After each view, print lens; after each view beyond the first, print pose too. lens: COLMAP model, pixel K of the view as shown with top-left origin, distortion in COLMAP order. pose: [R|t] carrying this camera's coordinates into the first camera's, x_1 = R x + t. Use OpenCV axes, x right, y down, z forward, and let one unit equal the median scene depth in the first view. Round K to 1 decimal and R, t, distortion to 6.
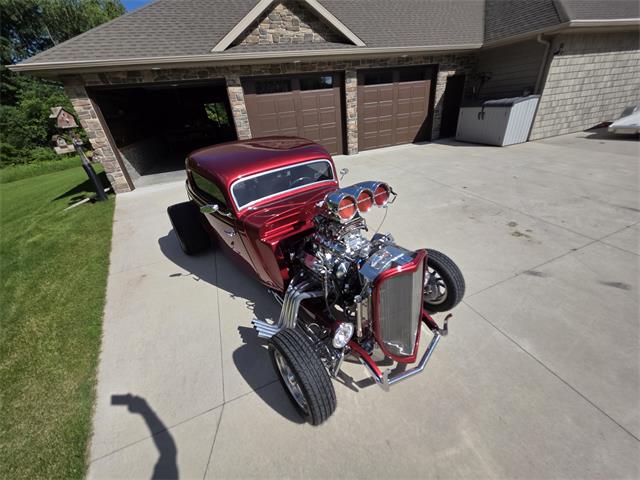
lens RADIAL K [[259.5, 0, 323.8], [0, 259.5, 240.8], [0, 0, 1]] dist [0.008893, -0.000062]
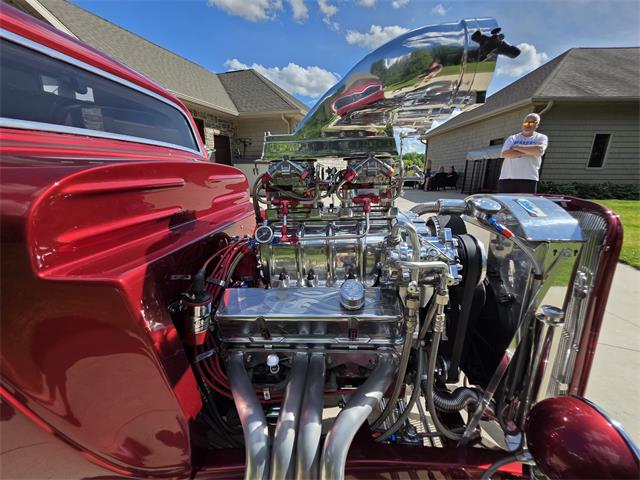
lens RADIAL K [[259.5, 0, 323.8], [0, 259.5, 240.8], [0, 0, 1]] dist [0.008893, -0.000062]
pose [[0.636437, -0.108467, 0.763664, -0.082691], [0.310742, 0.942220, -0.125144, 0.018539], [-0.705966, 0.316949, 0.633369, 0.237947]]
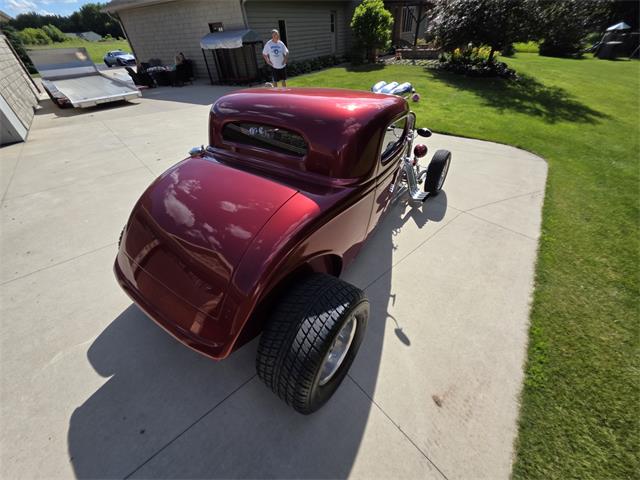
lens RADIAL K [[260.7, 0, 325.7], [0, 260.7, 234.3], [0, 0, 1]] dist [0.008200, 0.000660]
pose [[-0.336230, -0.495555, 0.800859, -0.434227], [0.516751, 0.613850, 0.596789, -0.225309], [-0.787349, 0.614503, 0.049684, 0.483269]]
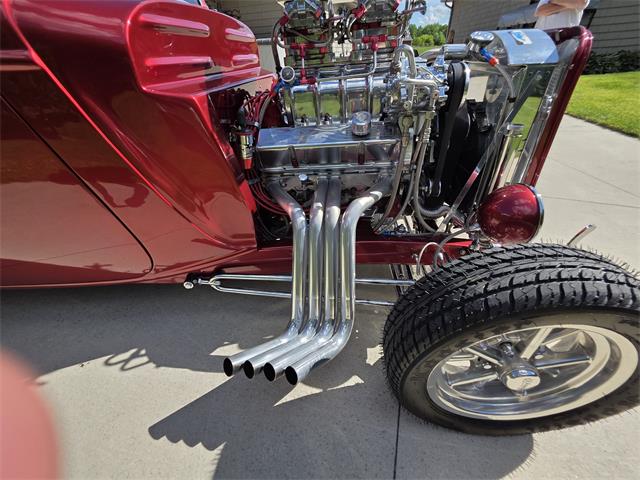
lens RADIAL K [[260.7, 0, 325.7], [0, 260.7, 234.3], [0, 0, 1]] dist [0.008200, 0.000660]
pose [[0.642053, -0.373981, 0.669258, -0.117552], [0.344637, 0.920569, 0.183786, 0.048194], [-0.684831, 0.112651, 0.719942, 0.226306]]
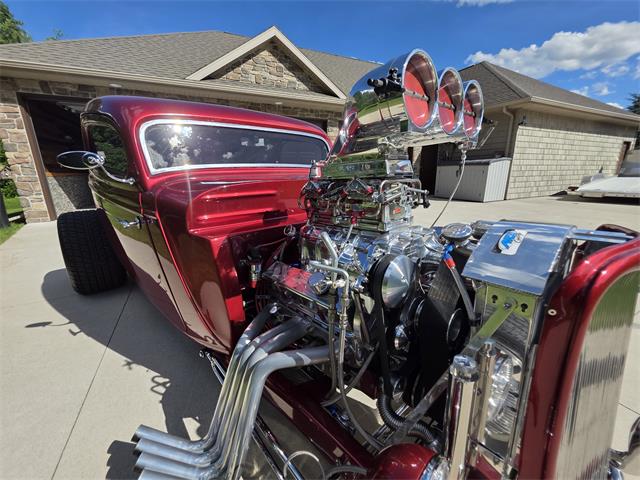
lens RADIAL K [[261.9, 0, 325.0], [0, 261.9, 239.4], [0, 0, 1]] dist [0.001129, 0.000445]
pose [[0.992119, 0.051477, 0.114233, -0.018022], [-0.021310, 0.967749, -0.251014, 0.039541], [-0.123470, 0.246602, 0.961219, 0.170230]]
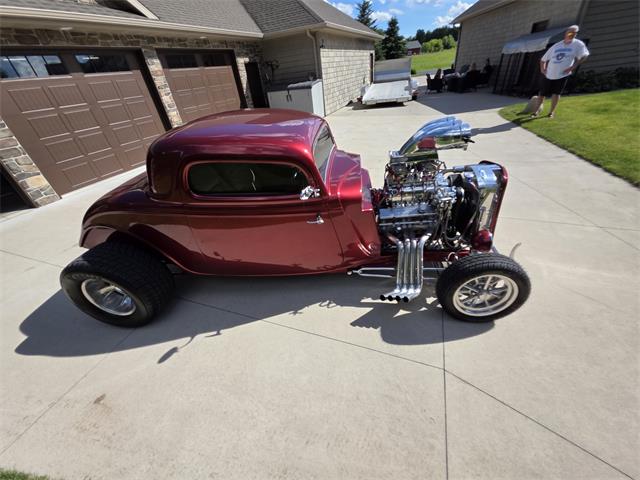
lens RADIAL K [[259.5, 0, 323.8], [0, 259.5, 240.8], [0, 0, 1]] dist [0.008893, -0.000062]
pose [[0.668390, -0.396458, 0.629346, -0.302689], [0.391868, 0.906854, 0.155095, -0.031995], [-0.632214, 0.142957, 0.761491, 0.137035]]
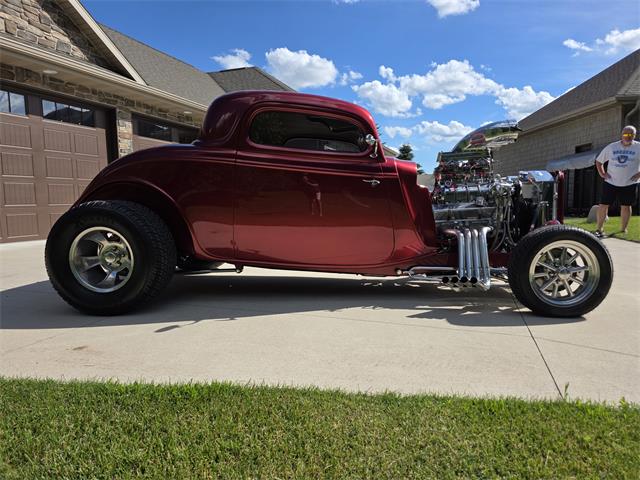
lens RADIAL K [[443.7, 0, 329.0], [0, 443.7, 239.7], [0, 0, 1]] dist [0.085226, -0.071760]
pose [[0.627108, 0.009518, 0.778874, -0.498737], [0.338920, 0.896977, -0.283842, 0.151611], [-0.701333, 0.441976, 0.559276, 0.154976]]
